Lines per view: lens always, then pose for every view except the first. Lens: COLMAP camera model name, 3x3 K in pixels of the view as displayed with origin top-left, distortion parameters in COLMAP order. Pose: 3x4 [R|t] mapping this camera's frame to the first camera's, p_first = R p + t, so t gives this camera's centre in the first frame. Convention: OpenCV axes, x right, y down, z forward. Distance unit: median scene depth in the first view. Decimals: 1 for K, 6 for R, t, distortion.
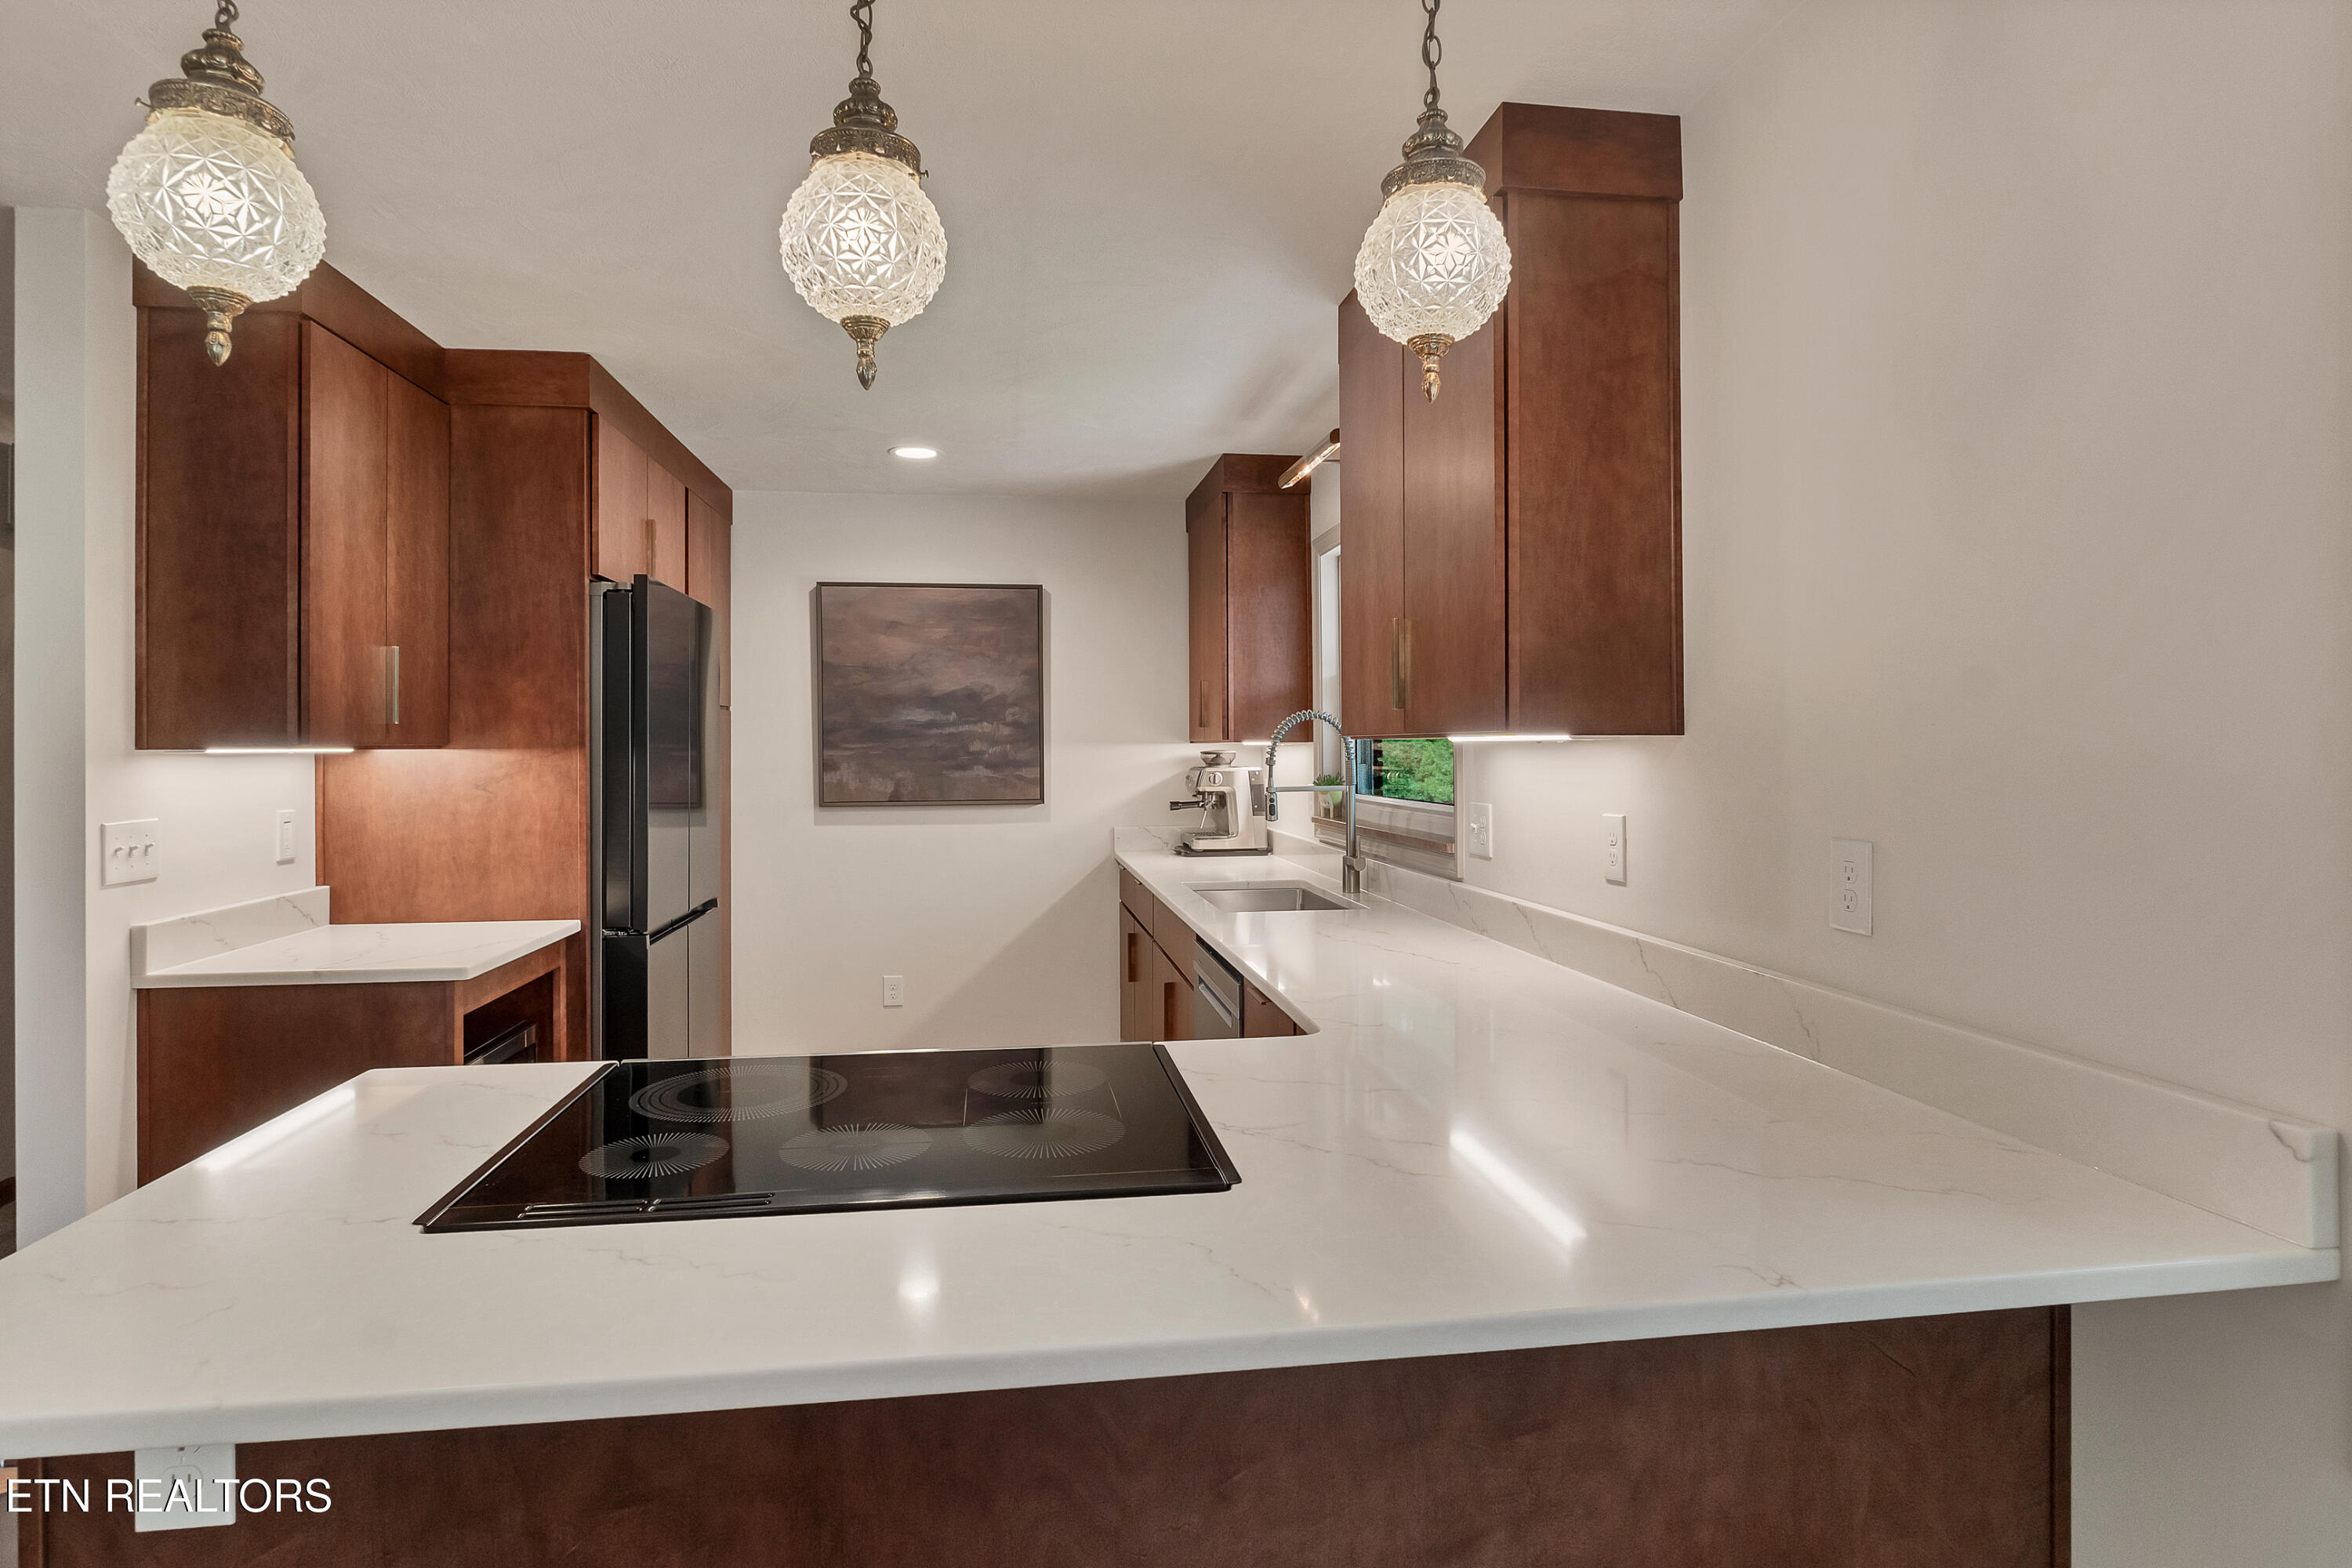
lens RADIAL K [[1528.8, 0, 1176.0], [0, 1528.8, 784.0], [0, 0, 1]] dist [0.042779, 0.000164]
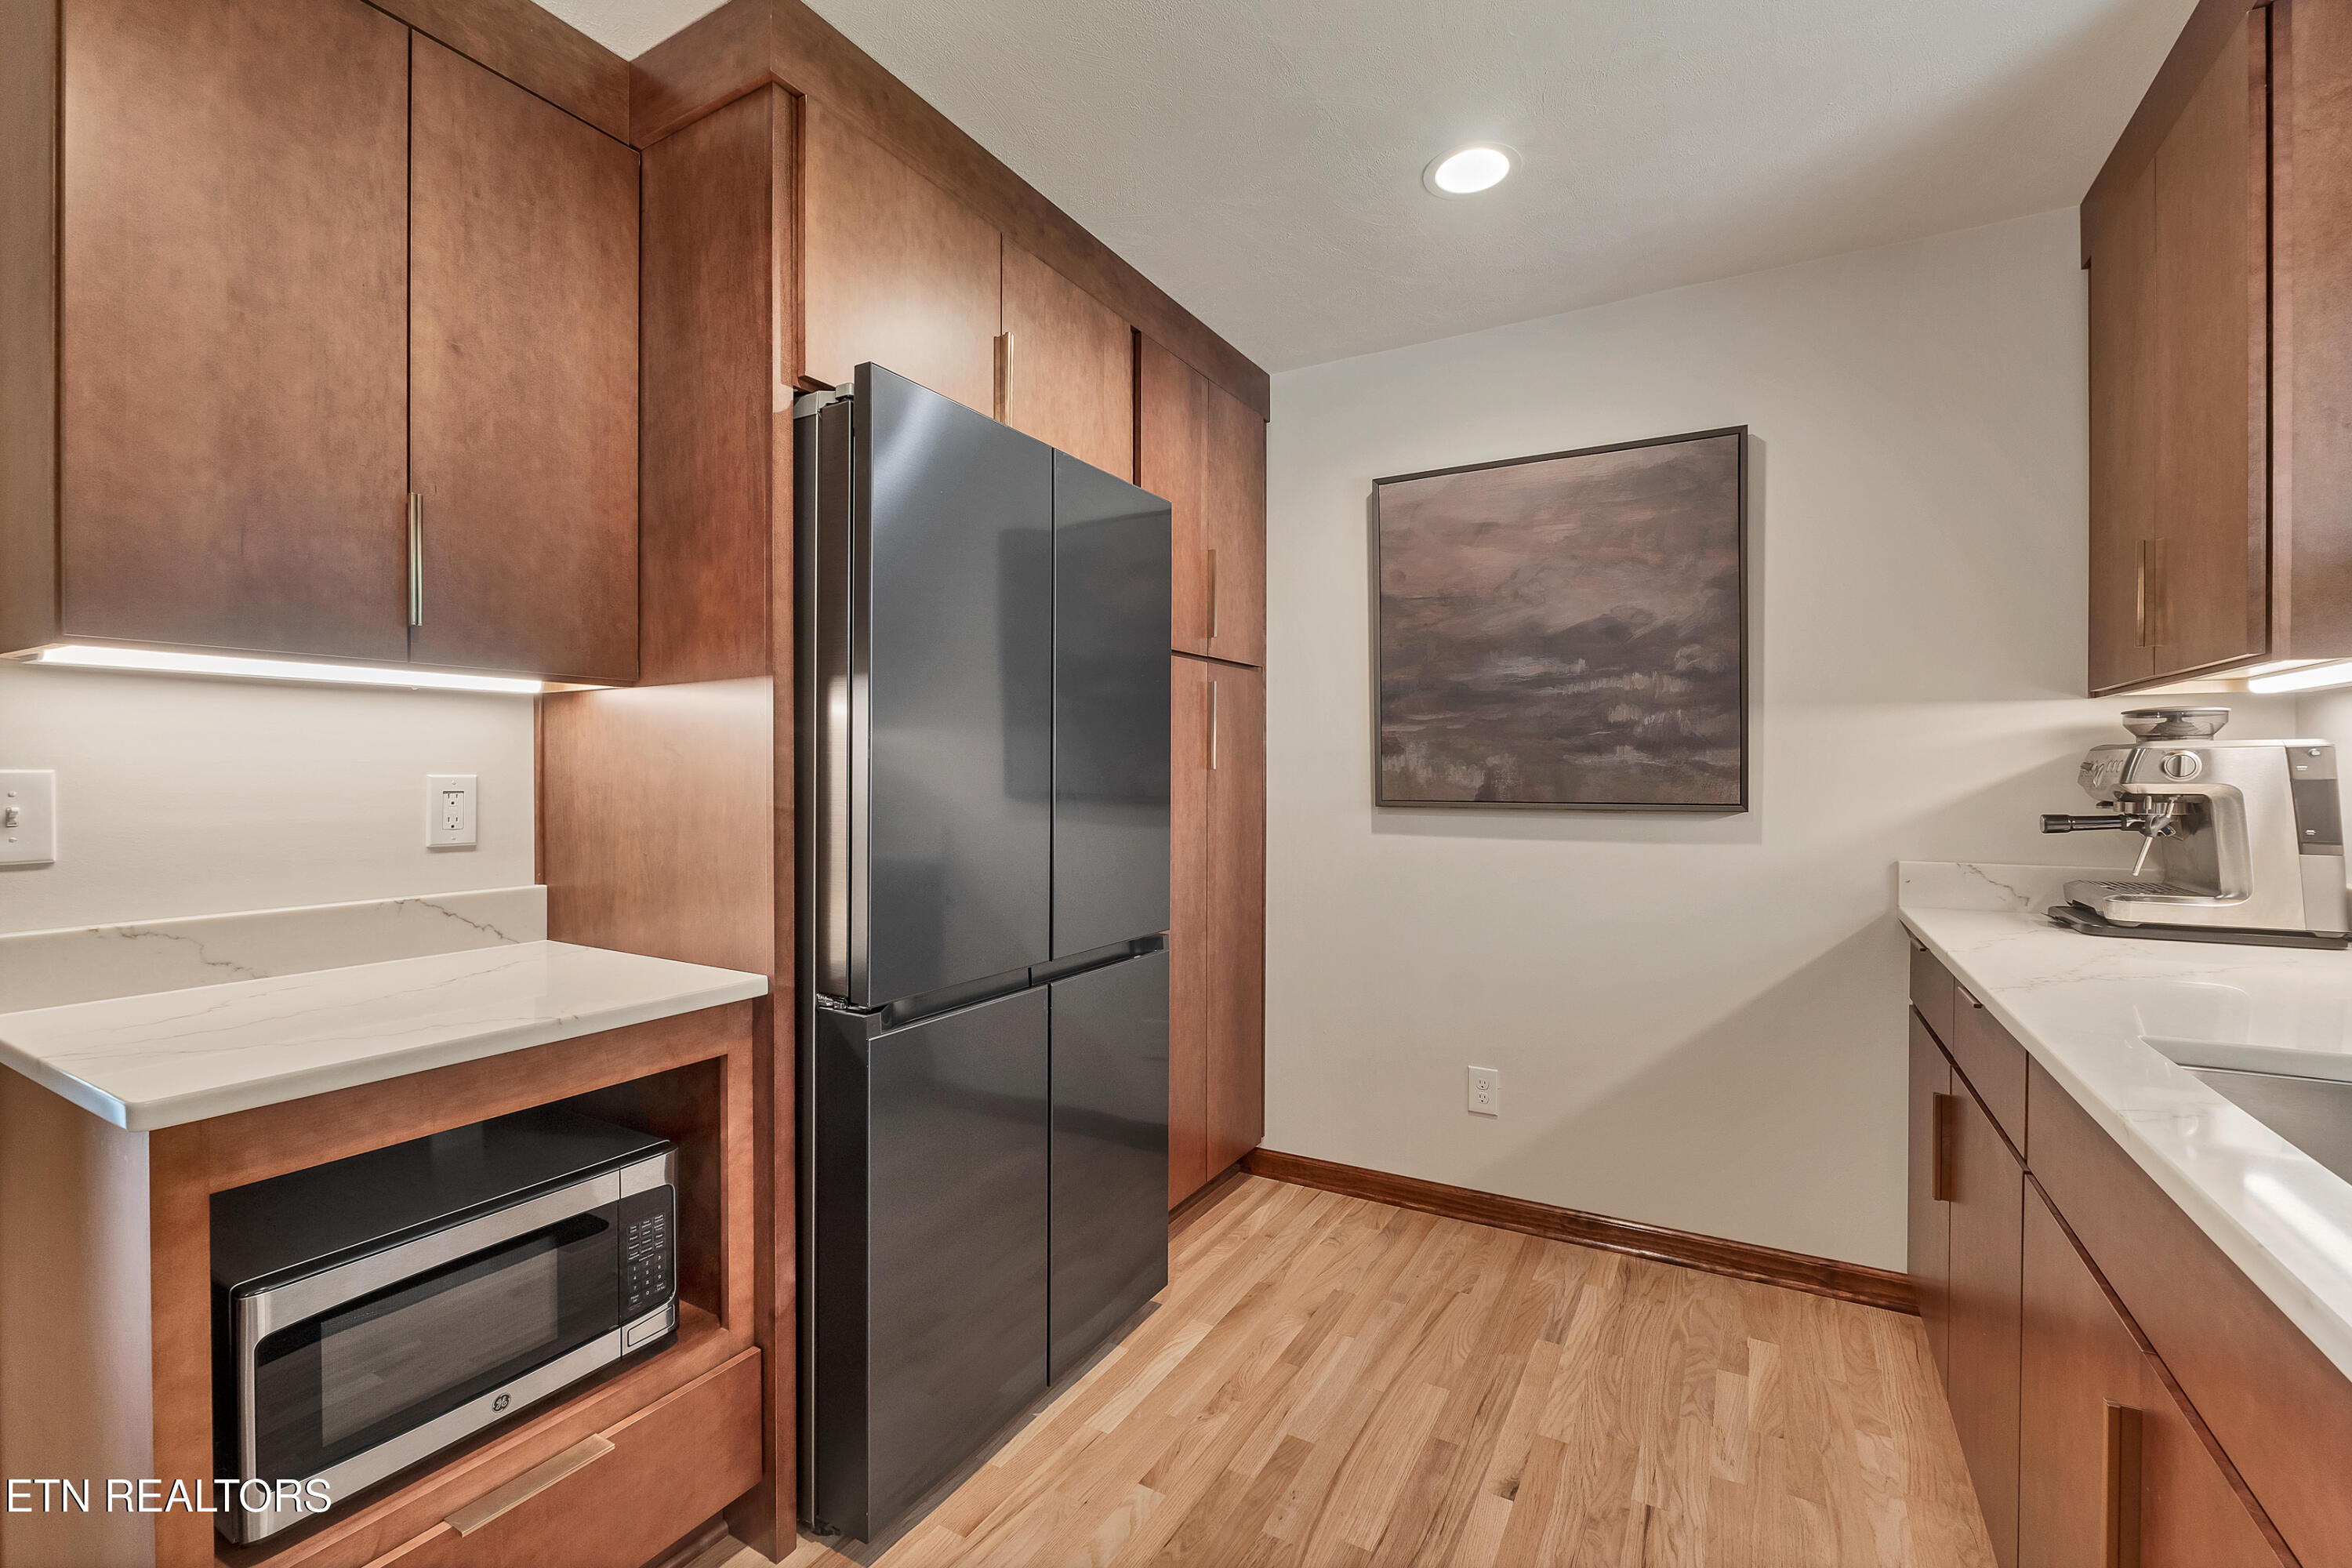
lens RADIAL K [[1005.5, 0, 1181.1], [0, 1005.5, 777.7], [0, 0, 1]] dist [-0.002014, 0.000011]
pose [[0.791292, 0.008174, -0.611384, -0.025083], [-0.025507, 0.999481, -0.019651, 0.013016], [0.610906, 0.031144, 0.791090, 0.585456]]
